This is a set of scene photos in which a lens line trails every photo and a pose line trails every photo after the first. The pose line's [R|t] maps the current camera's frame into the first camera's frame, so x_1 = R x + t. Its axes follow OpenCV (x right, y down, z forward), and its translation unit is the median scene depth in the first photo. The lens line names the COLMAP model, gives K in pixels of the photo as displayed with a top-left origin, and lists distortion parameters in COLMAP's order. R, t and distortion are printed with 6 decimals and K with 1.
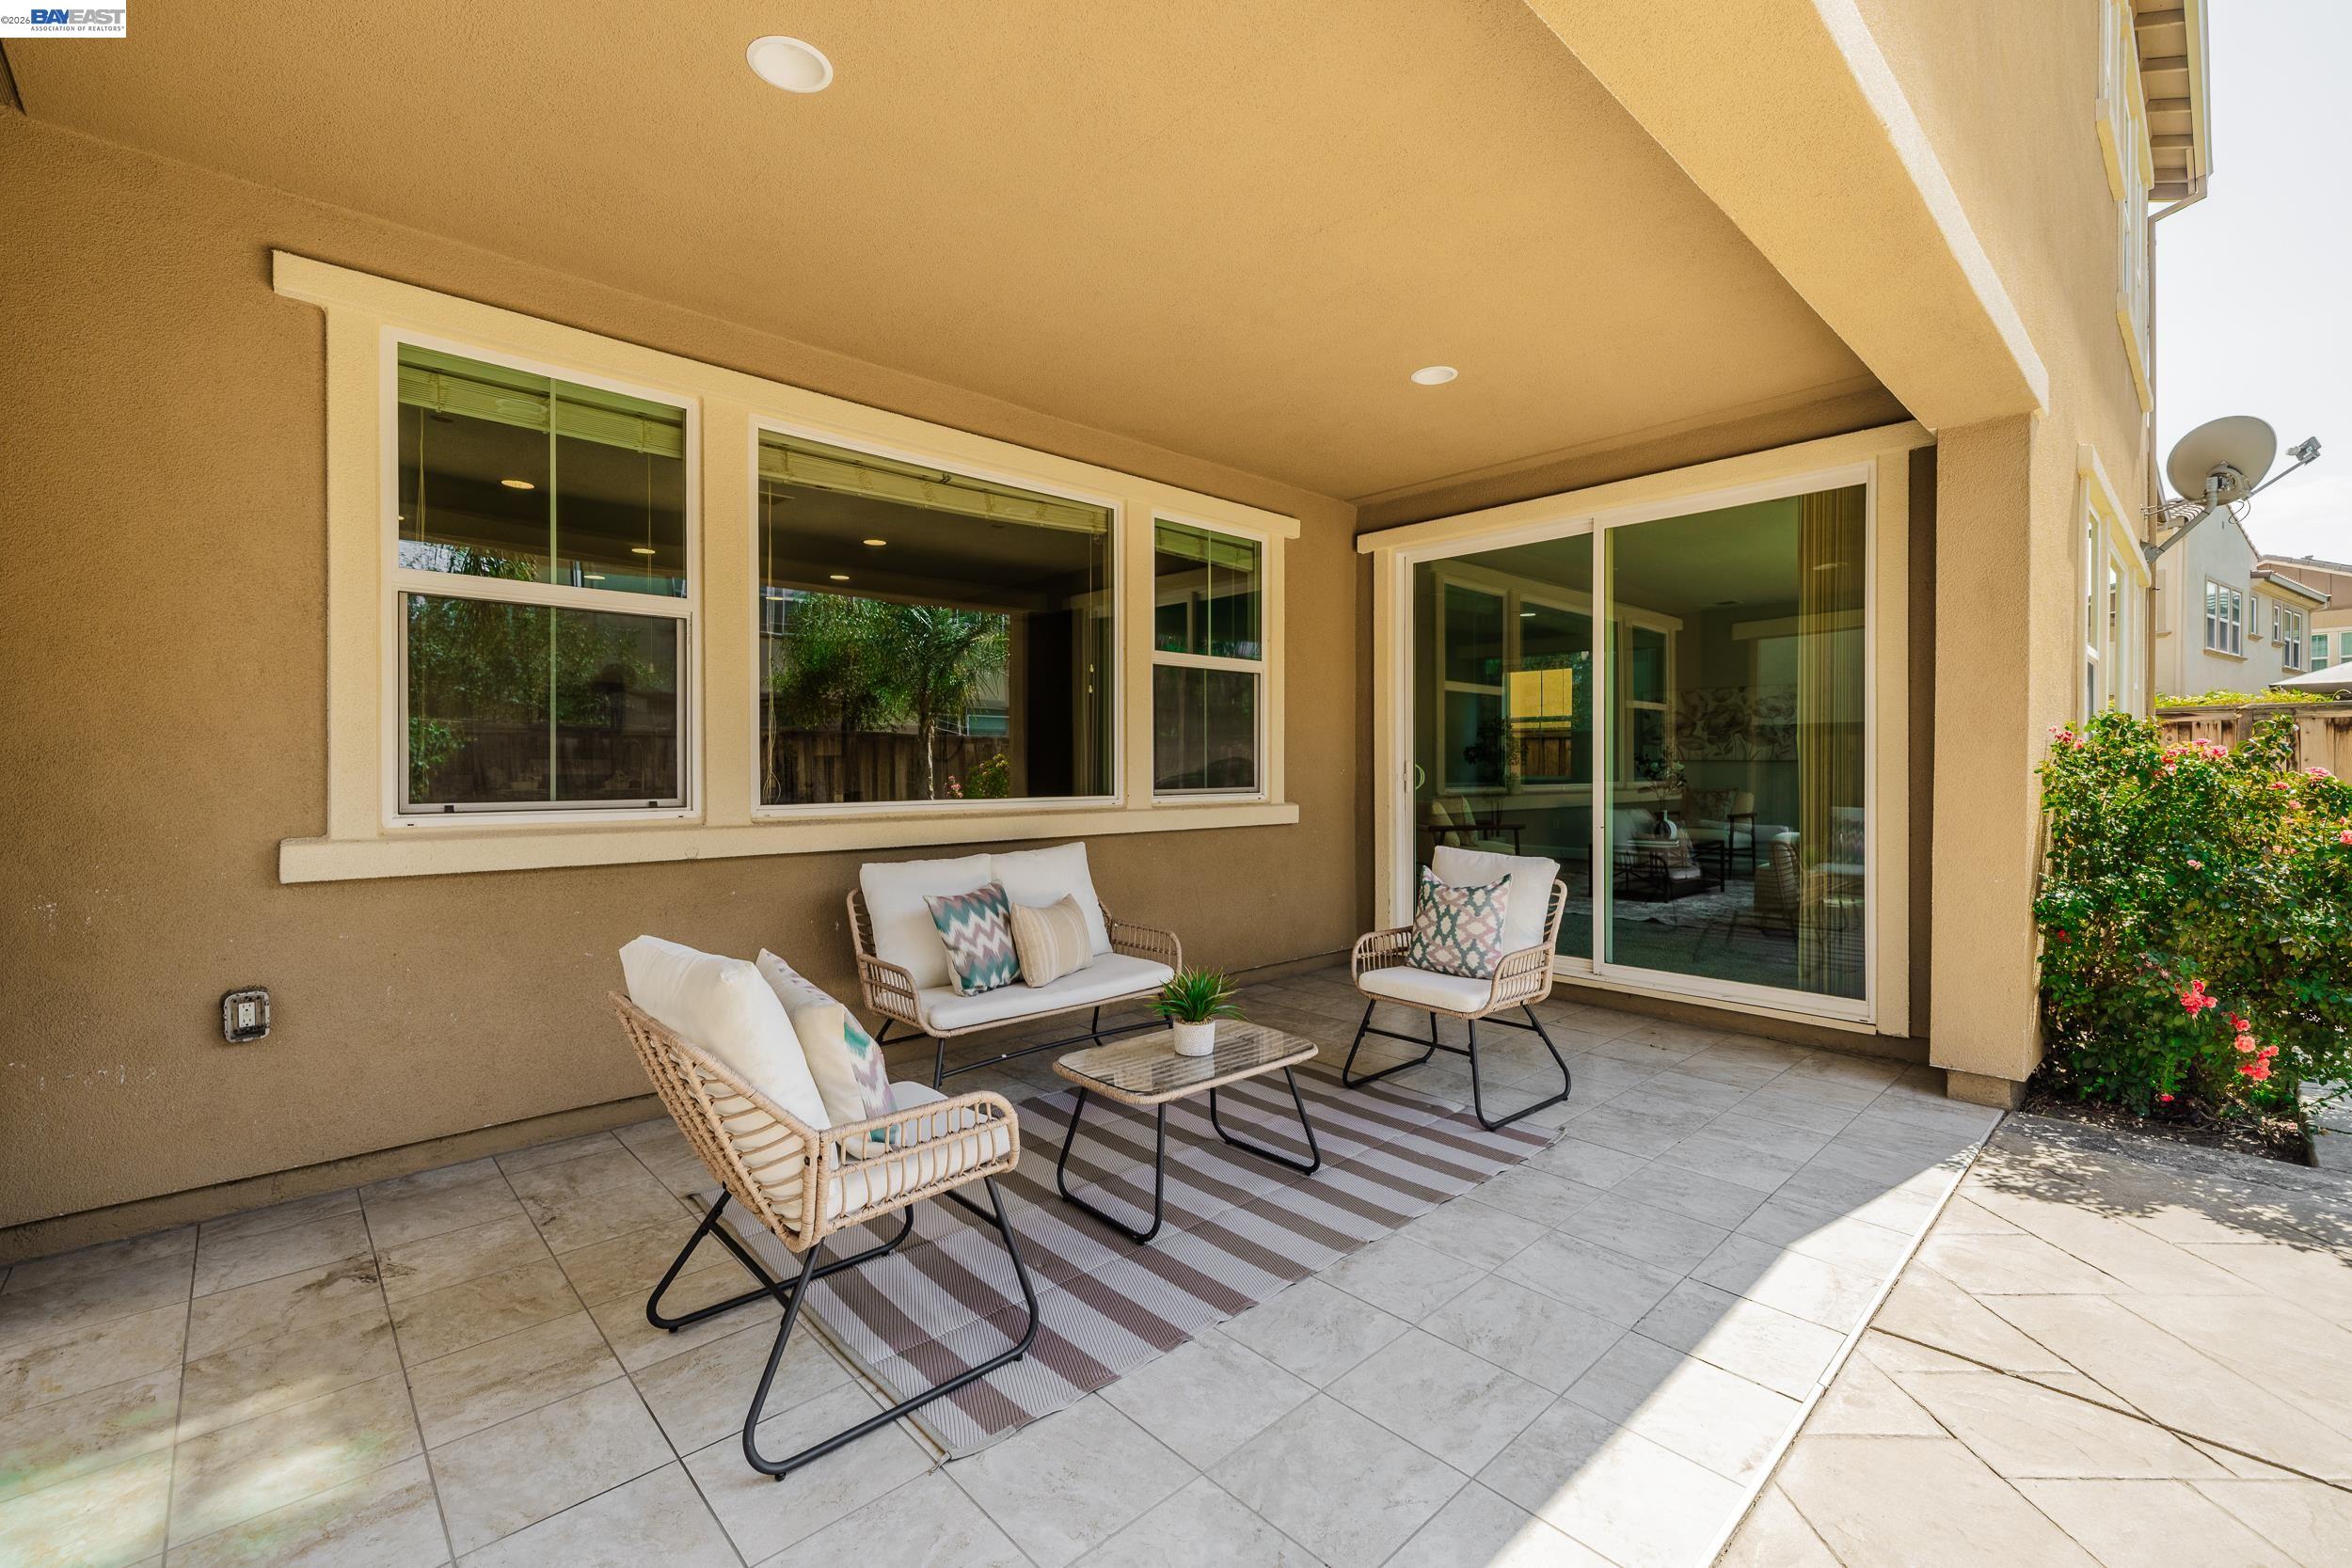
lens RADIAL K [[1006.6, 0, 1193.7], [0, 1006.6, 767.0], [0, 0, 1]] dist [0.004697, -0.000499]
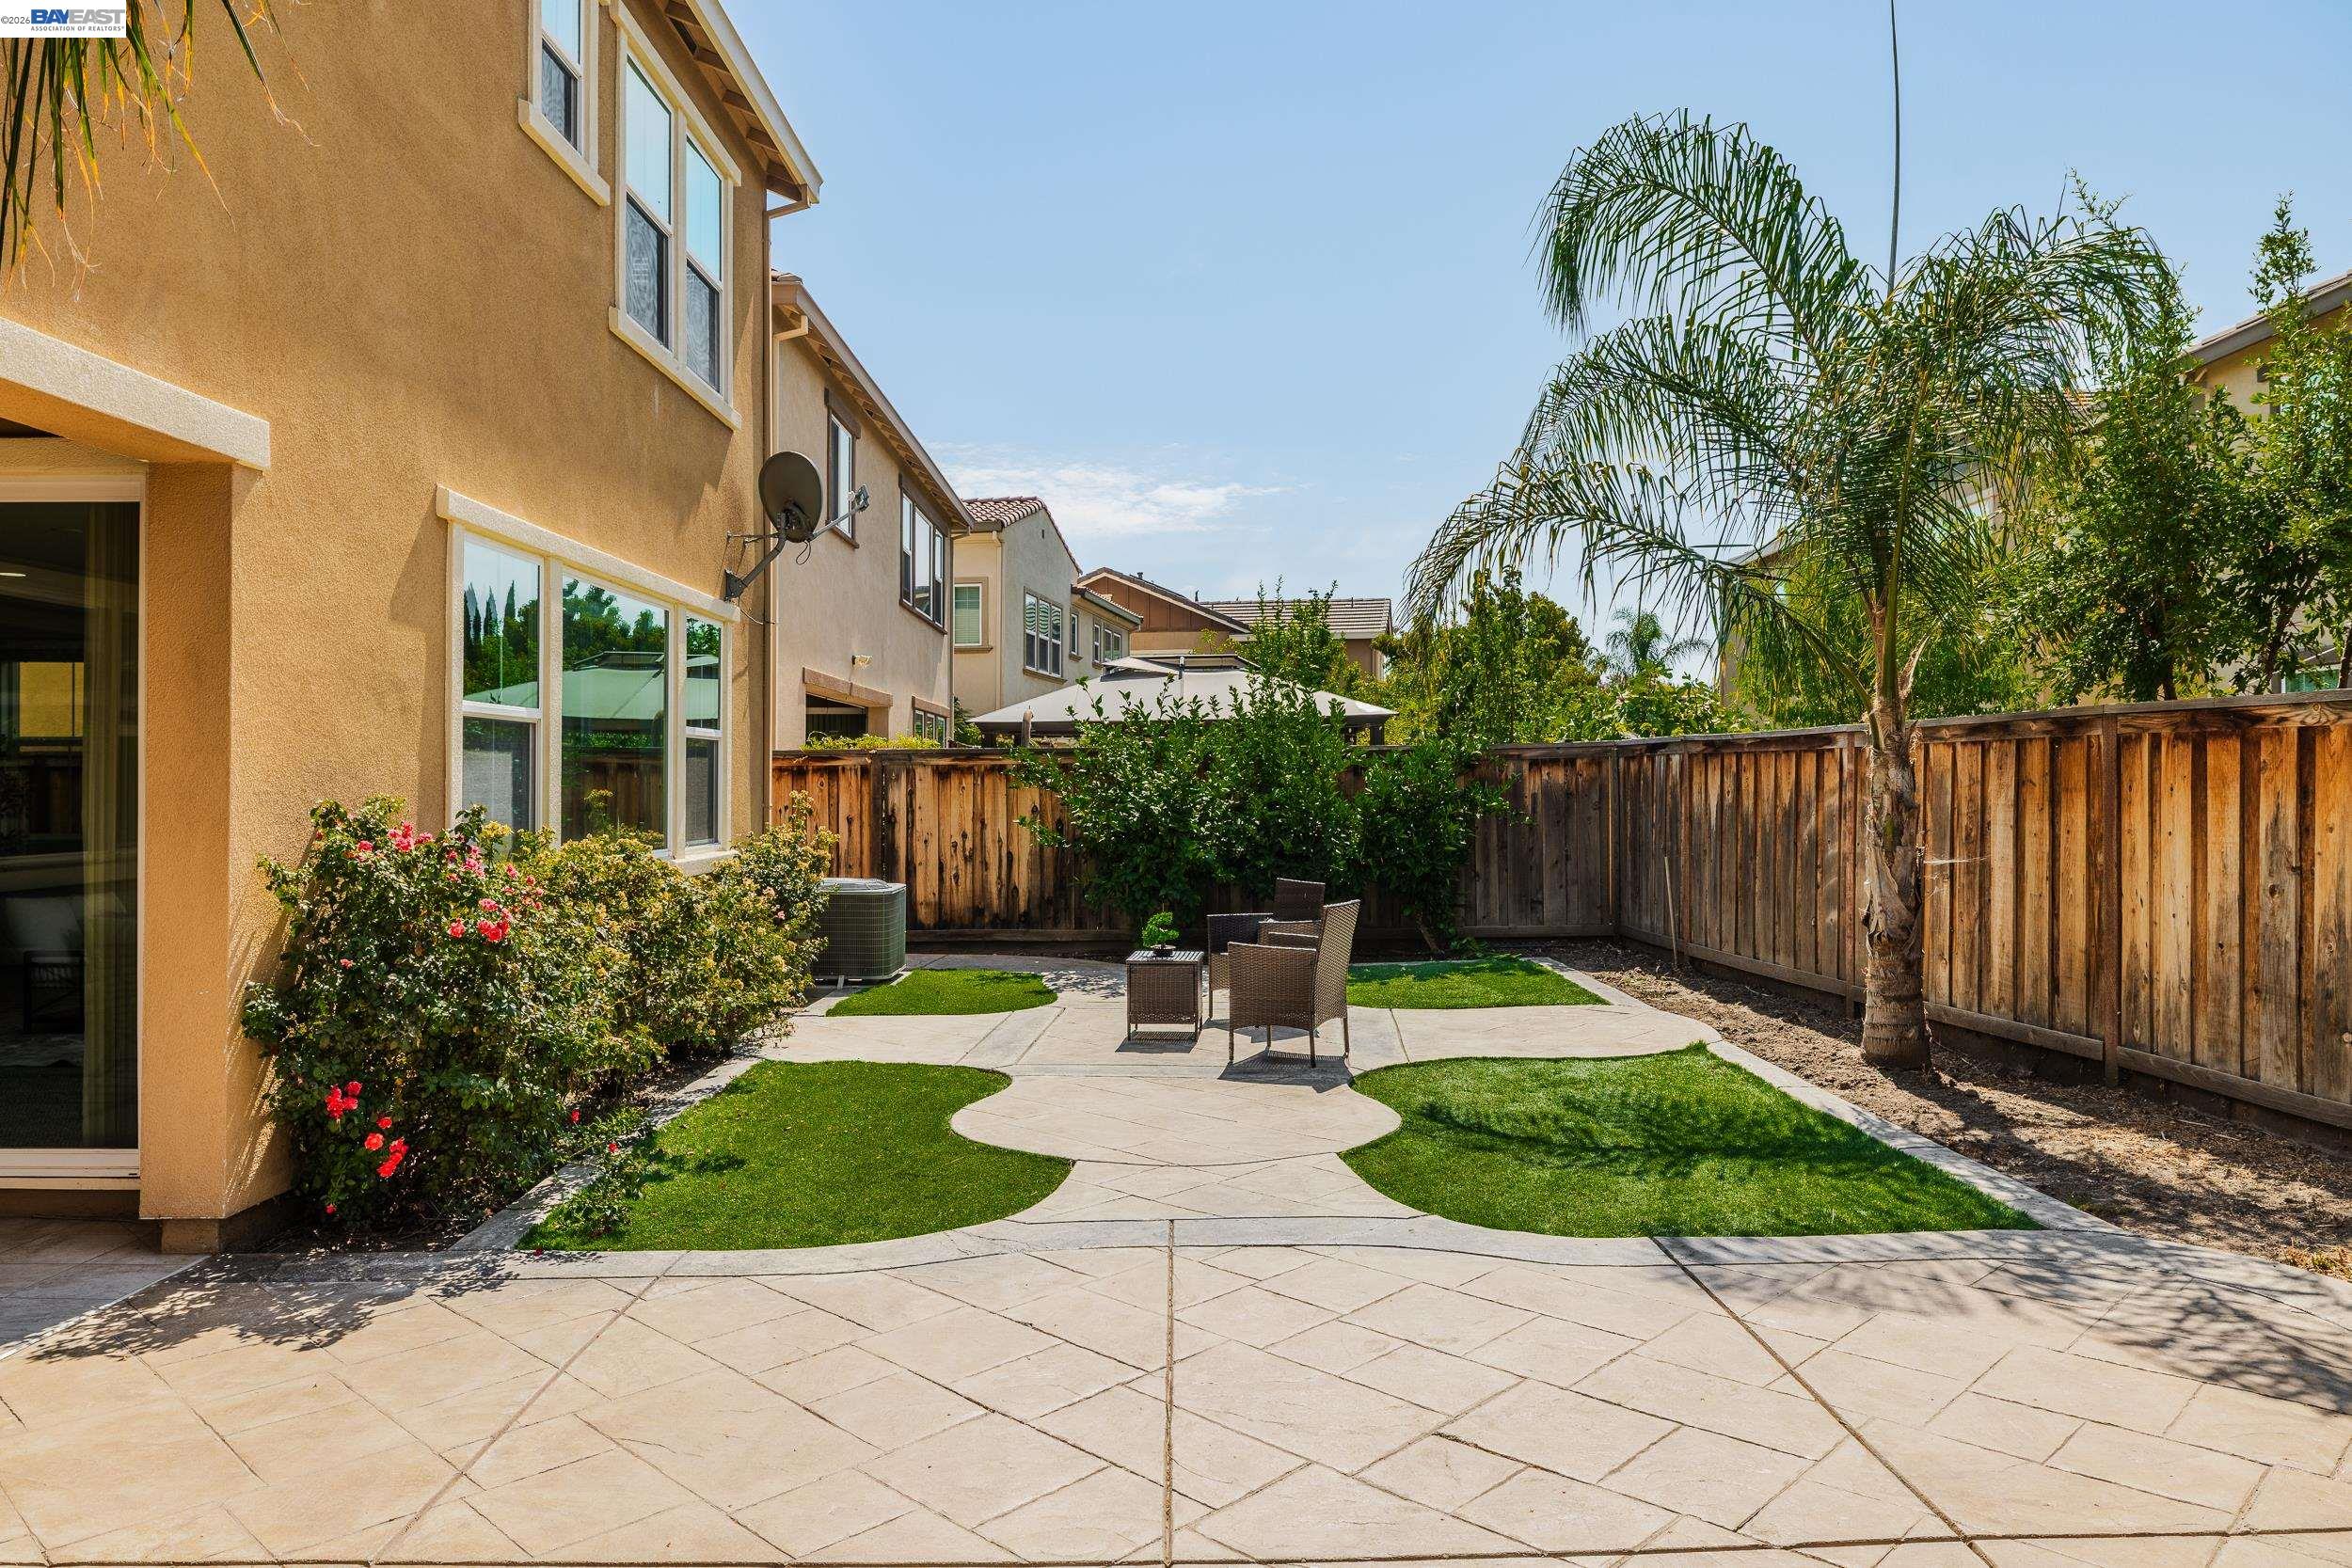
lens RADIAL K [[1600.4, 0, 1166.5], [0, 1600.4, 766.2], [0, 0, 1]] dist [0.004019, 0.006250]
pose [[0.693427, 0.009590, 0.720463, 0.375067], [0.000221, 0.999909, -0.013522, -0.063835], [-0.720526, 0.009535, 0.693362, -0.558306]]
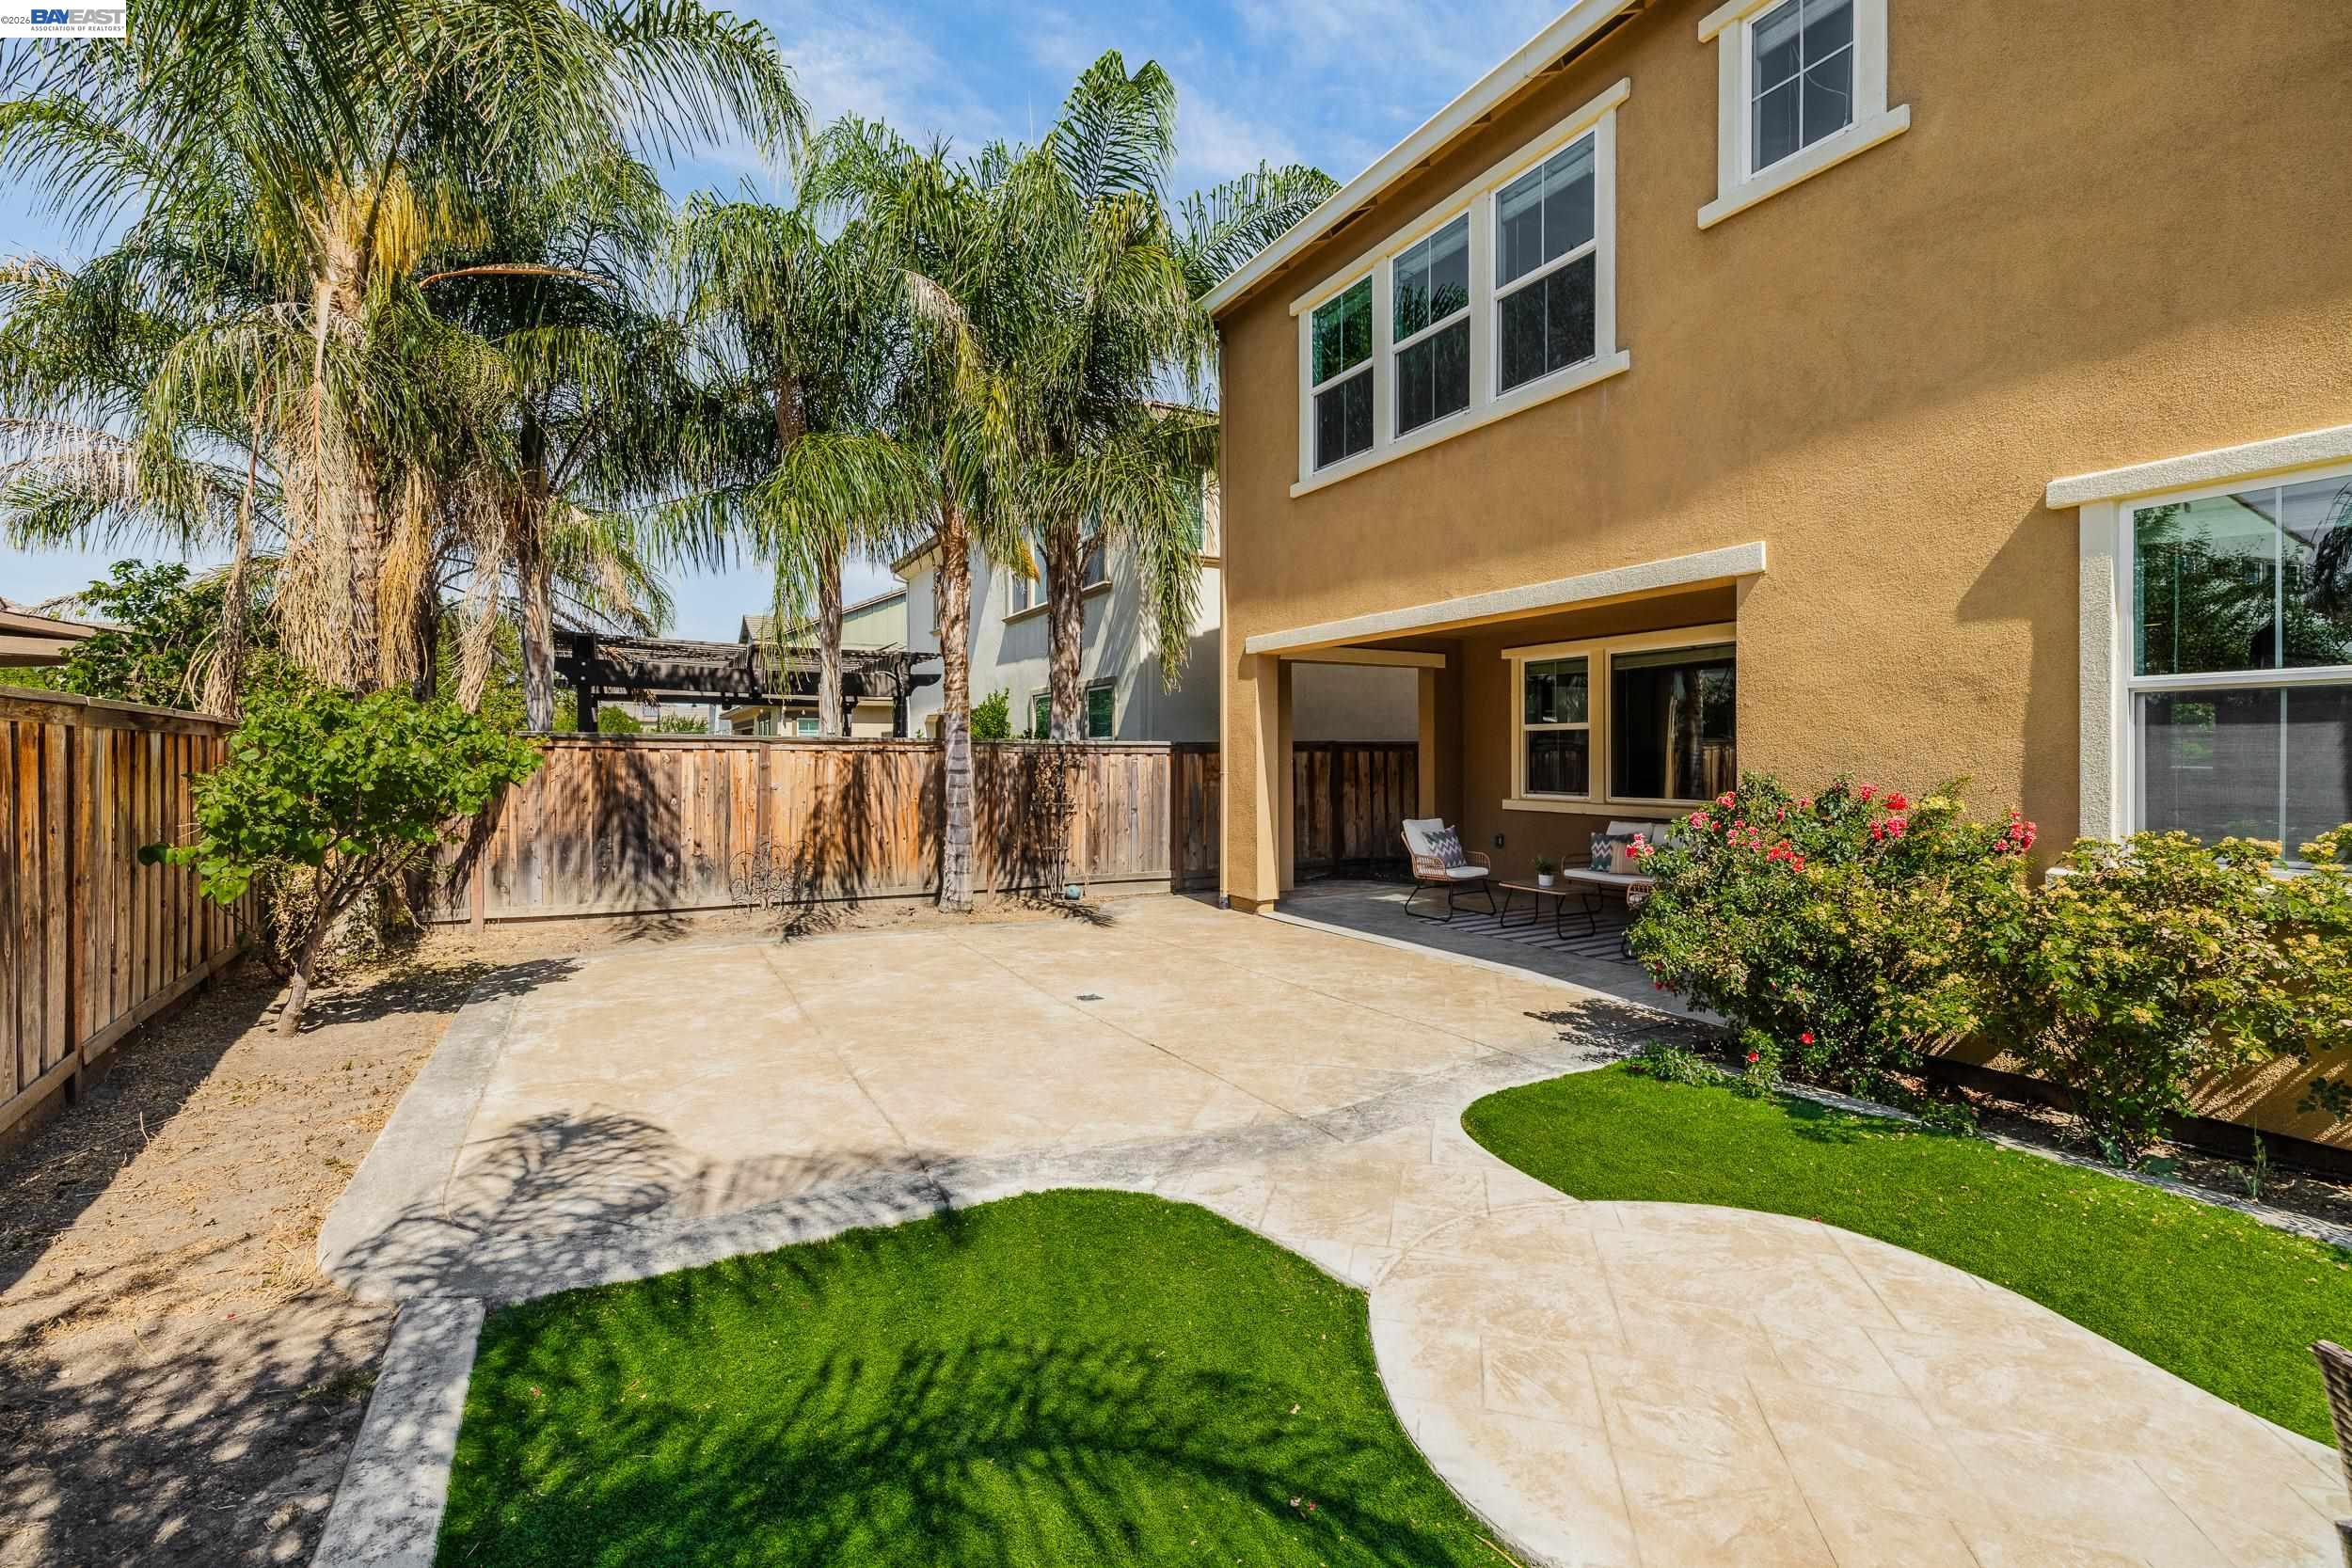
lens RADIAL K [[1006.6, 0, 1188.2], [0, 1006.6, 767.3], [0, 0, 1]] dist [0.004697, -0.000499]
pose [[-0.261913, 0.018269, -0.964918, 2.503618], [0.006345, 0.999832, 0.017208, -0.089385], [0.965071, -0.001616, -0.261985, 0.546866]]
